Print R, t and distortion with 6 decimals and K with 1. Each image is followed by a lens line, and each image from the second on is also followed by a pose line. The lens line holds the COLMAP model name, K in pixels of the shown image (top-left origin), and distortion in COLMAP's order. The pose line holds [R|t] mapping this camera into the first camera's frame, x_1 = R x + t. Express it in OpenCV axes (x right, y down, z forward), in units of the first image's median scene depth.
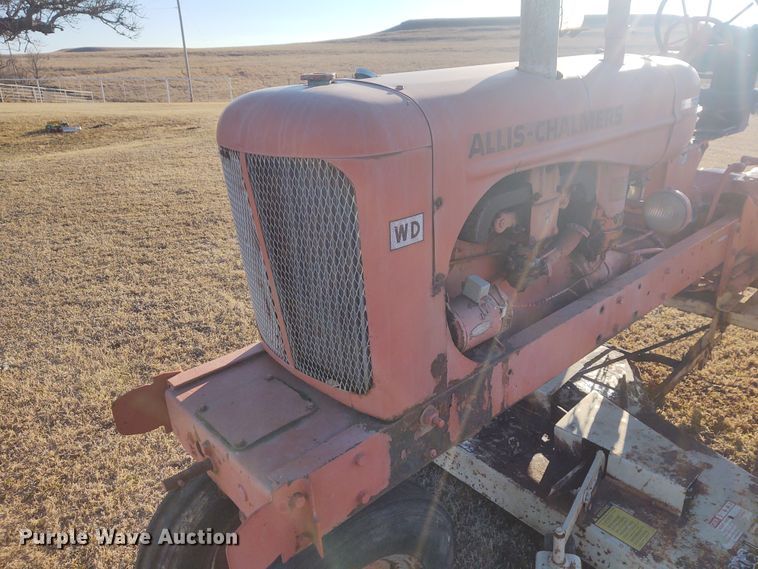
lens RADIAL K [[560.5, 0, 388.0], [0, 560.5, 268.0], [0, 0, 1]] dist [0.004938, -0.006908]
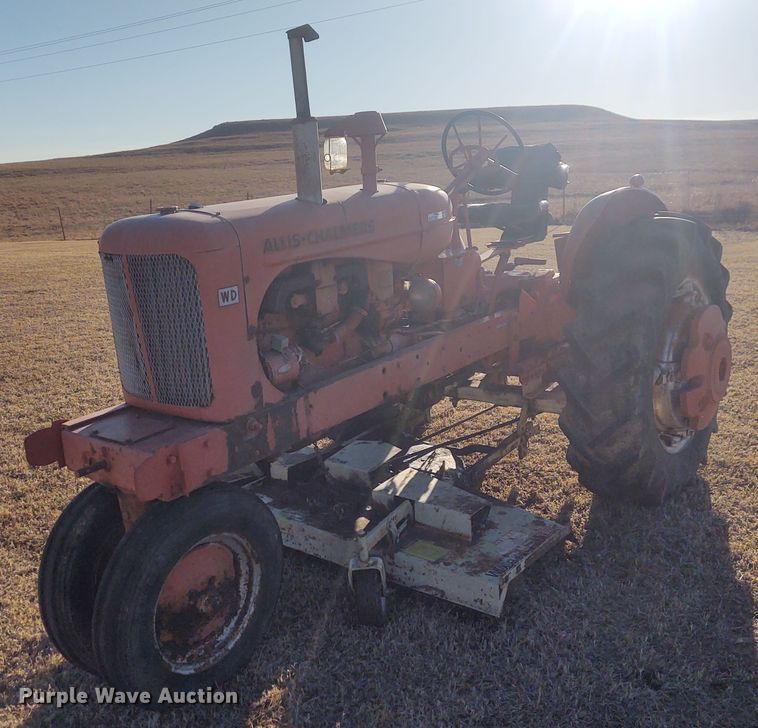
lens RADIAL K [[880.8, 0, 328.5], [0, 880.8, 348.8], [0, 0, 1]] dist [0.225114, -0.845100]
pose [[0.988931, -0.062277, 0.134674, -0.026597], [0.082839, 0.984761, -0.152914, 0.377310], [-0.123099, 0.162378, 0.979020, -1.164990]]
